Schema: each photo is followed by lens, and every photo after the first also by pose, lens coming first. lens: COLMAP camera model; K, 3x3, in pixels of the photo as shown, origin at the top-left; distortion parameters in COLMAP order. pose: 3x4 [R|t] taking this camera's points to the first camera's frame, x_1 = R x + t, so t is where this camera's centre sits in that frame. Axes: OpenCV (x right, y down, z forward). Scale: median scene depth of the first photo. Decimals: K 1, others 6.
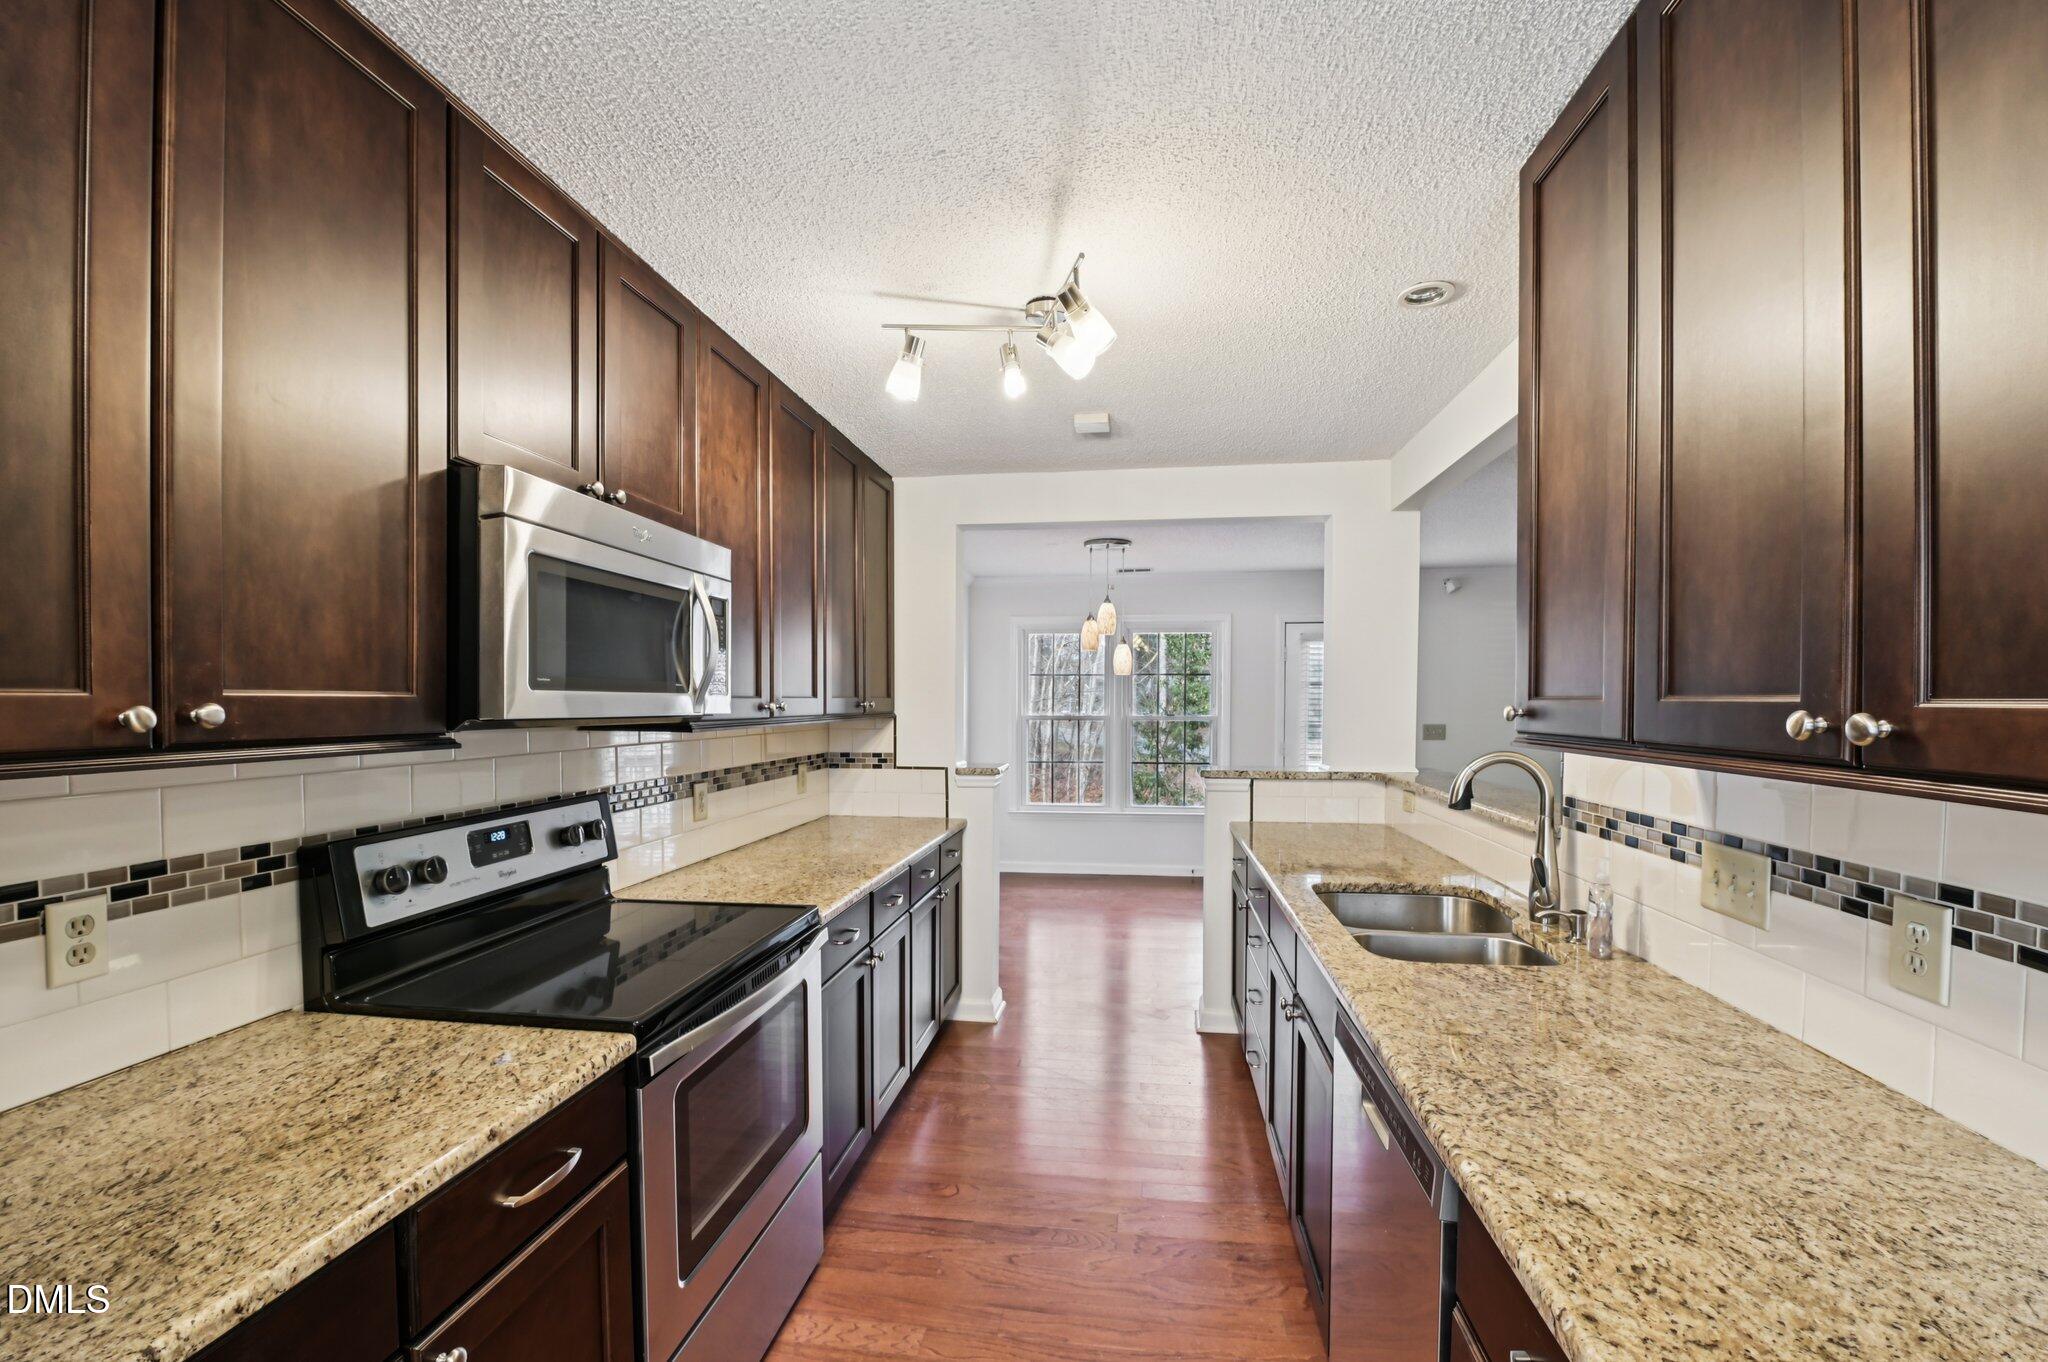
lens RADIAL K [[838.6, 0, 1025.3], [0, 838.6, 716.4], [0, 0, 1]] dist [-0.011435, -0.004847]
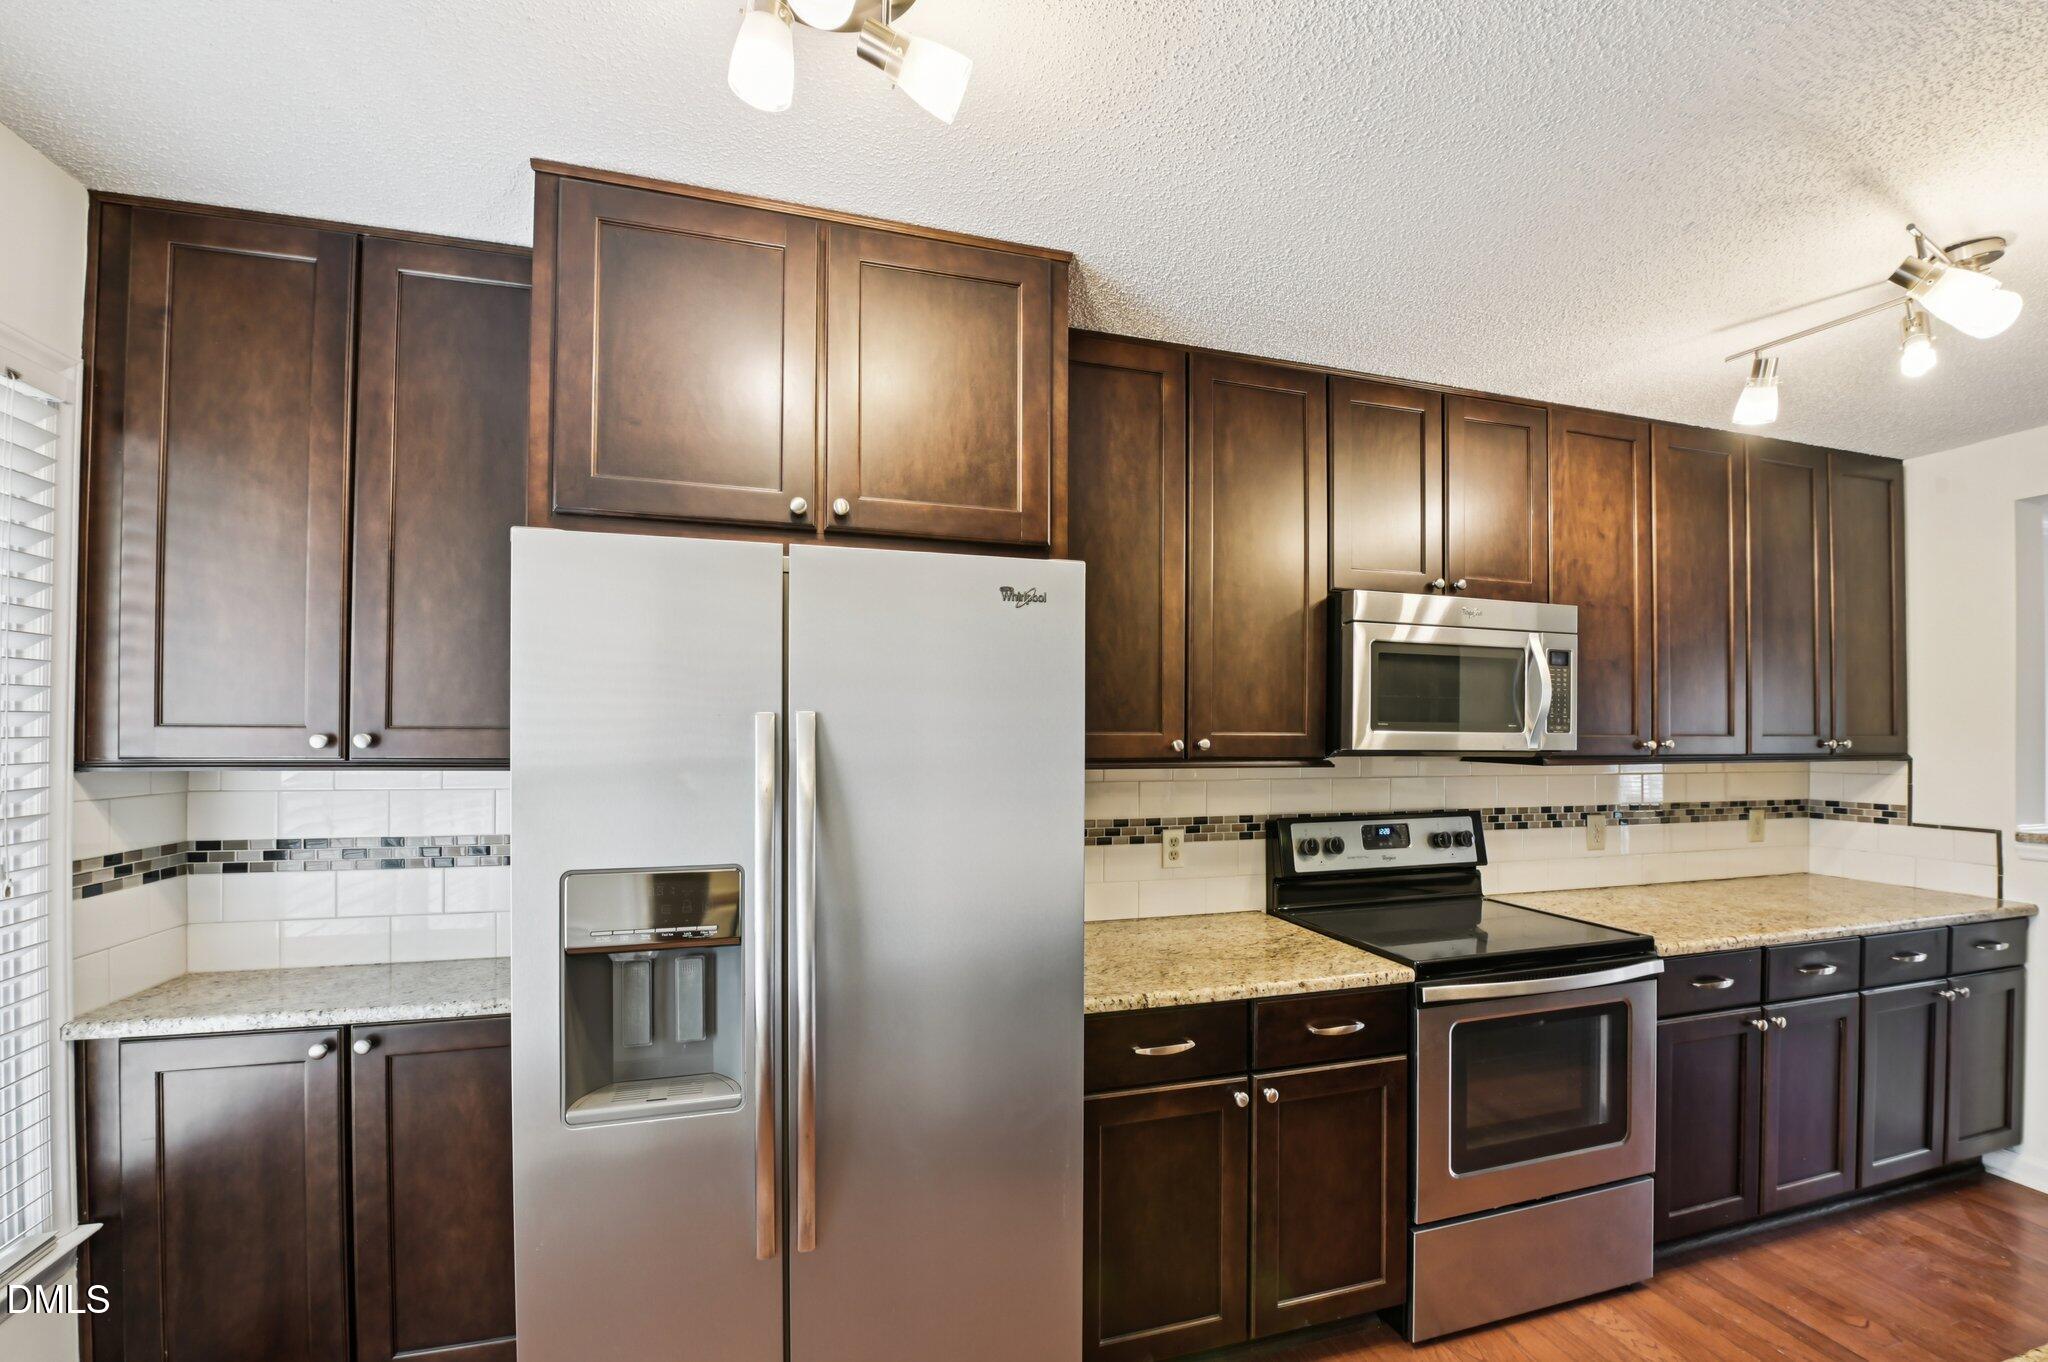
lens RADIAL K [[822.1, 0, 1029.5], [0, 822.1, 690.0], [0, 0, 1]] dist [-0.001277, -0.004314]
pose [[0.409384, -0.047174, -0.911142, 0.537109], [-0.021221, 0.997900, -0.061201, -0.001416], [0.912115, 0.044390, 0.407523, -0.194142]]
